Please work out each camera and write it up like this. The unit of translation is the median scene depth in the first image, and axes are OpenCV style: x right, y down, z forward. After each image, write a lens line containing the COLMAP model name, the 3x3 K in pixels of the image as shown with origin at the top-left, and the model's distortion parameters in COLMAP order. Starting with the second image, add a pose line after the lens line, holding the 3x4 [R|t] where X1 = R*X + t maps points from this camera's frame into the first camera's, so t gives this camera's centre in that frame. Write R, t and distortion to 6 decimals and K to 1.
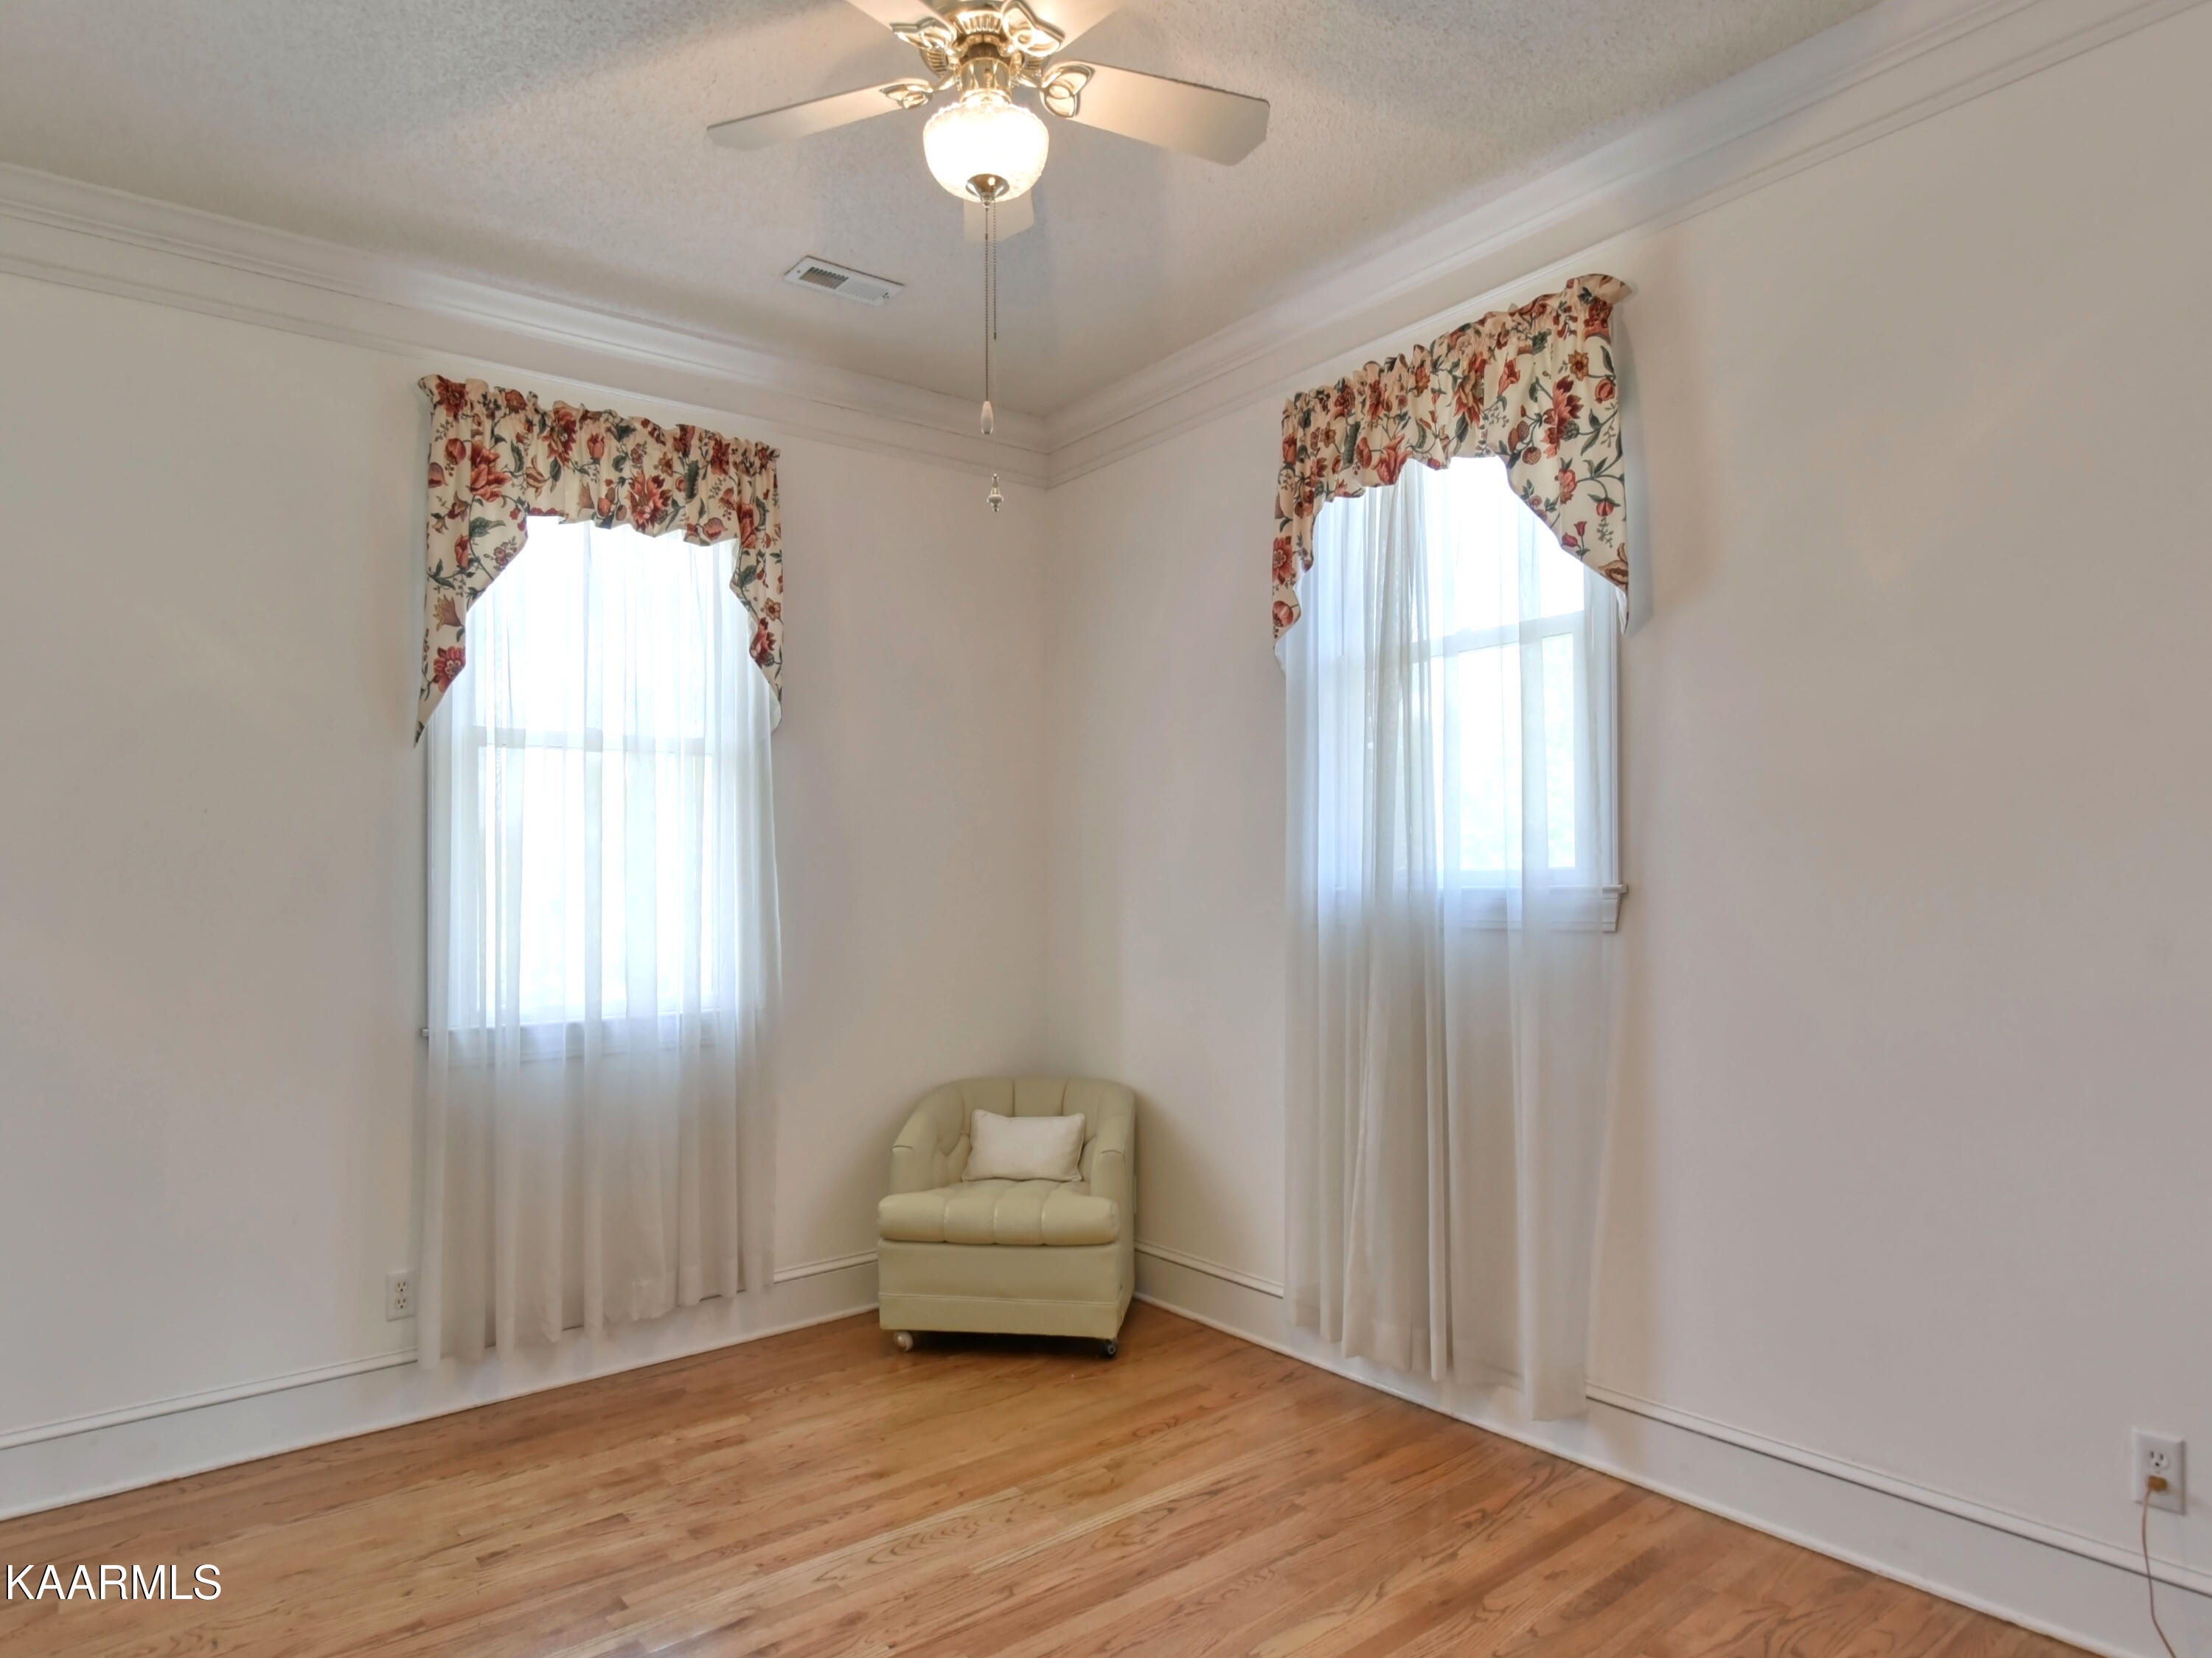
lens RADIAL K [[1614.5, 0, 1105.6], [0, 1614.5, 838.1], [0, 0, 1]] dist [0.002179, -0.001617]
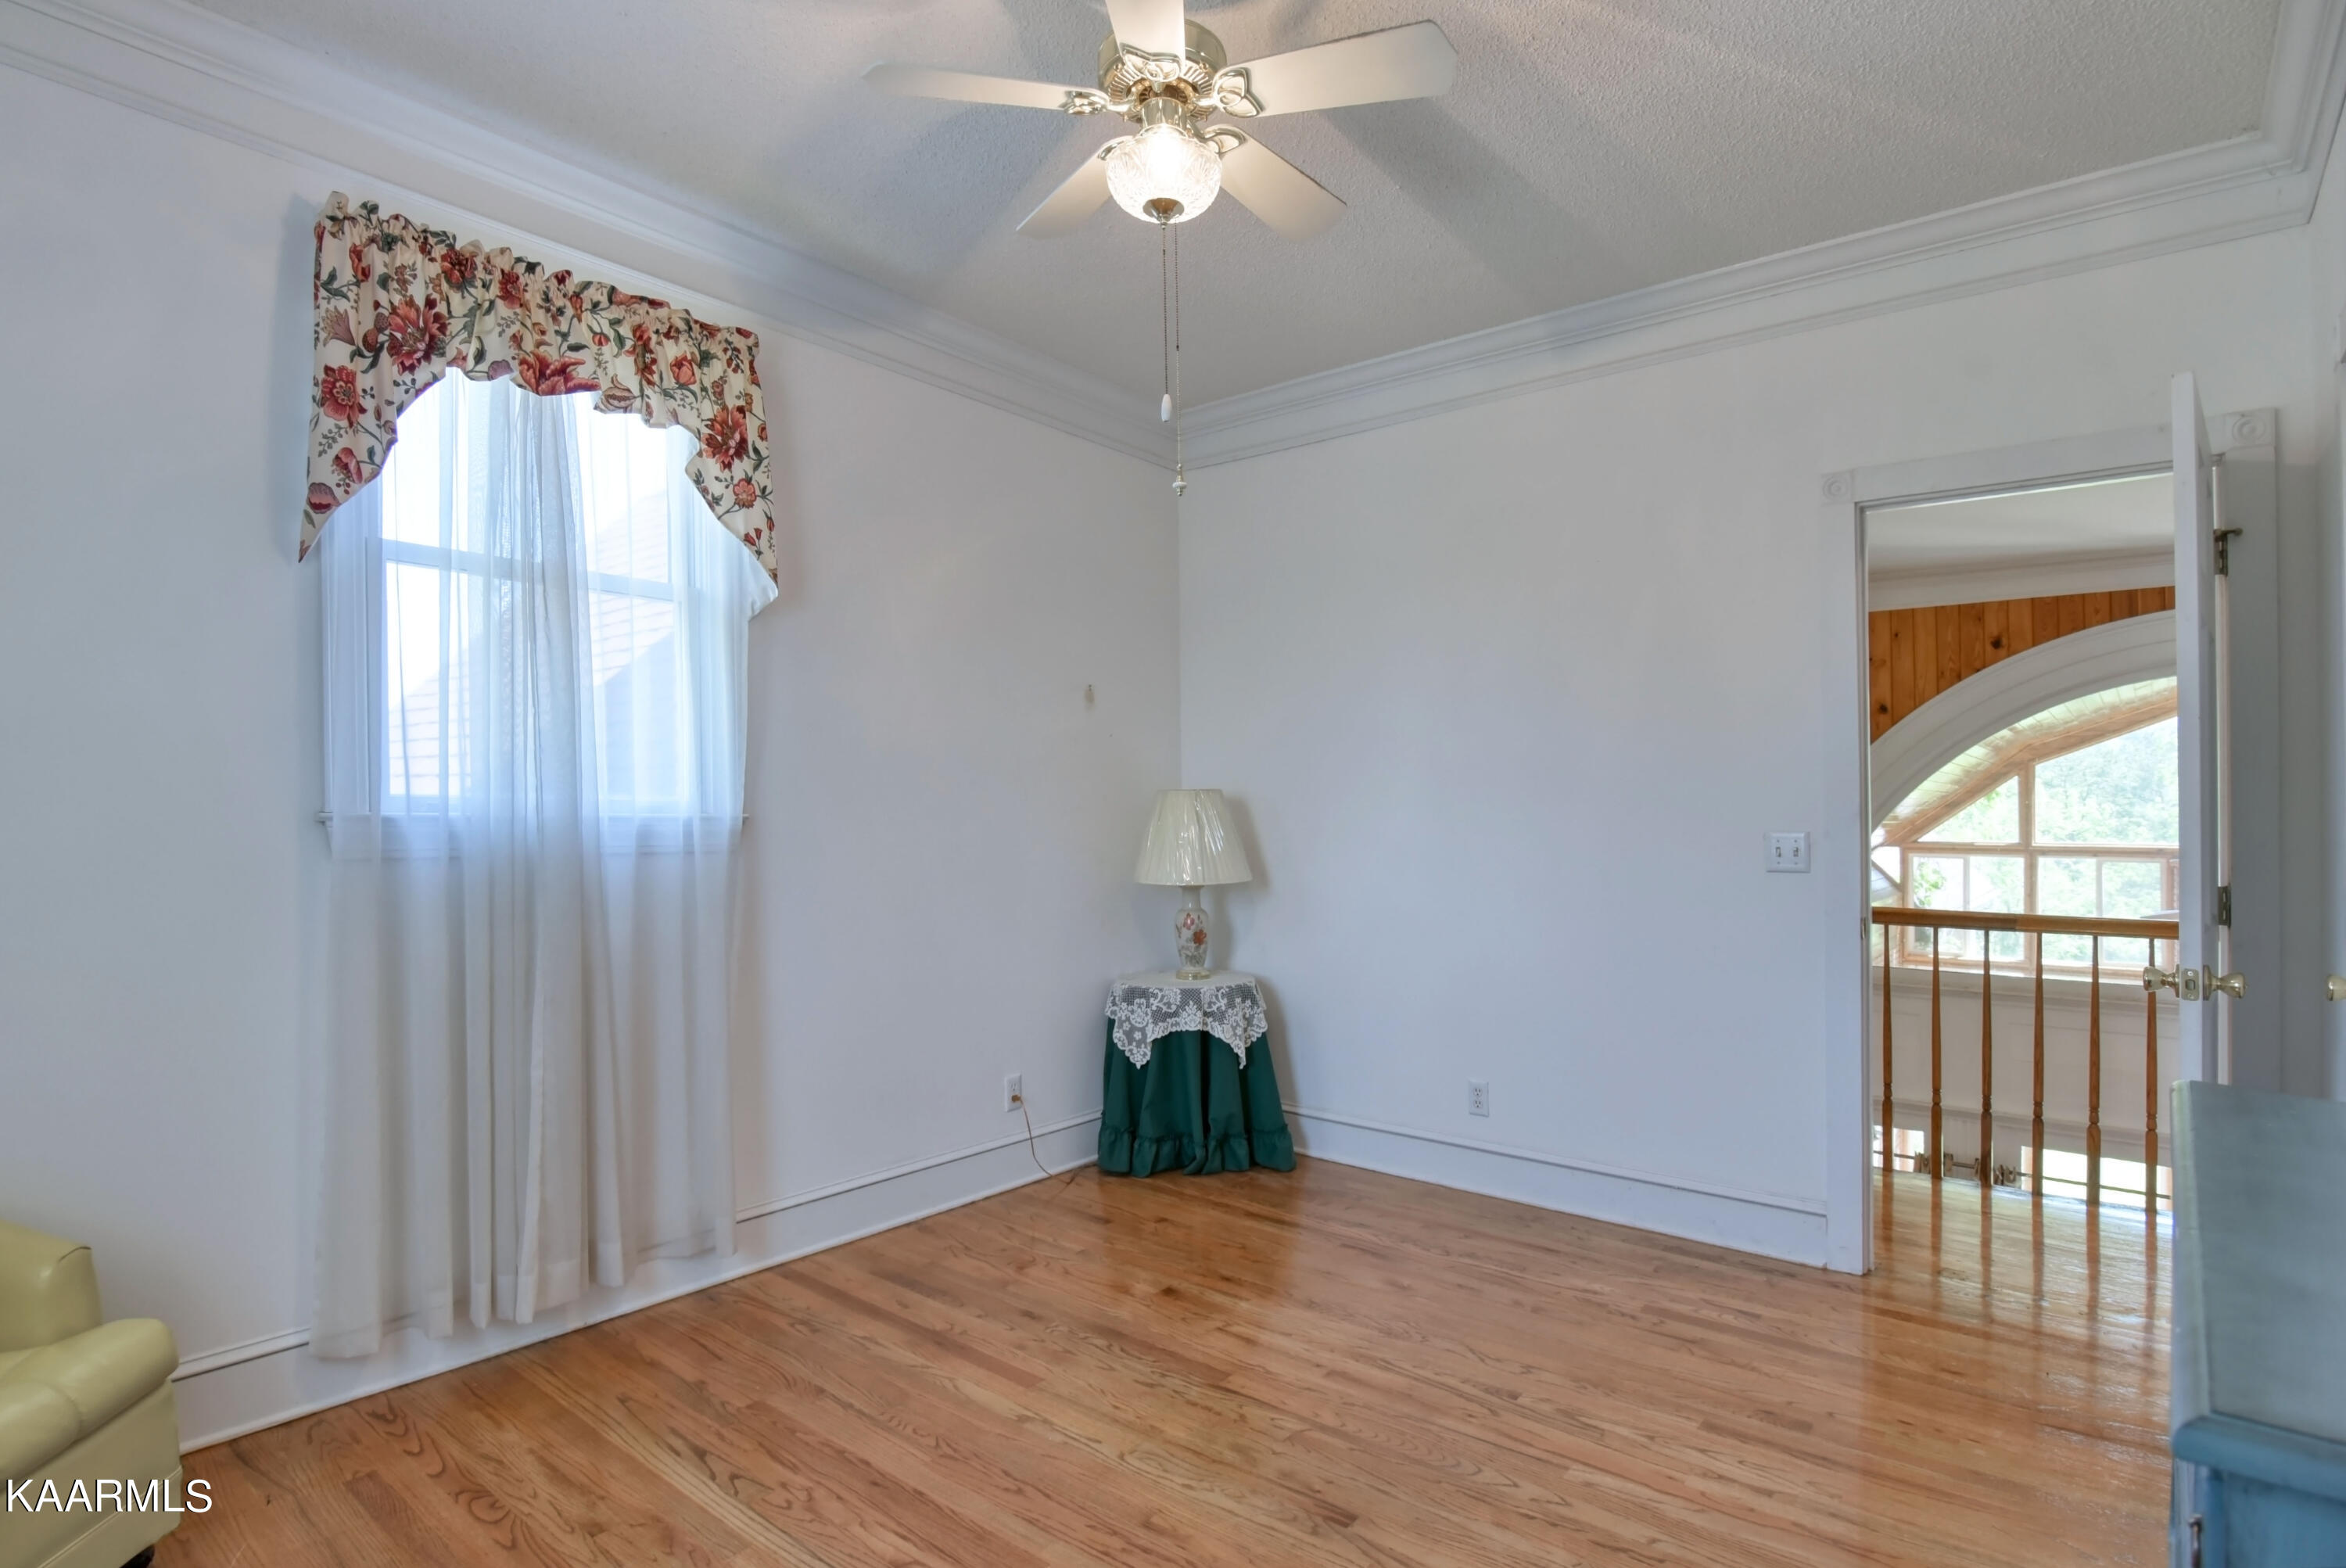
lens RADIAL K [[1189.5, 0, 1172.3], [0, 1189.5, 795.8], [0, 0, 1]] dist [-0.003137, -0.000240]
pose [[-0.307333, 0.028999, 0.951160, -0.665899], [-0.028763, 0.998796, -0.039745, 0.040558], [-0.951167, -0.039573, -0.306129, 0.935119]]
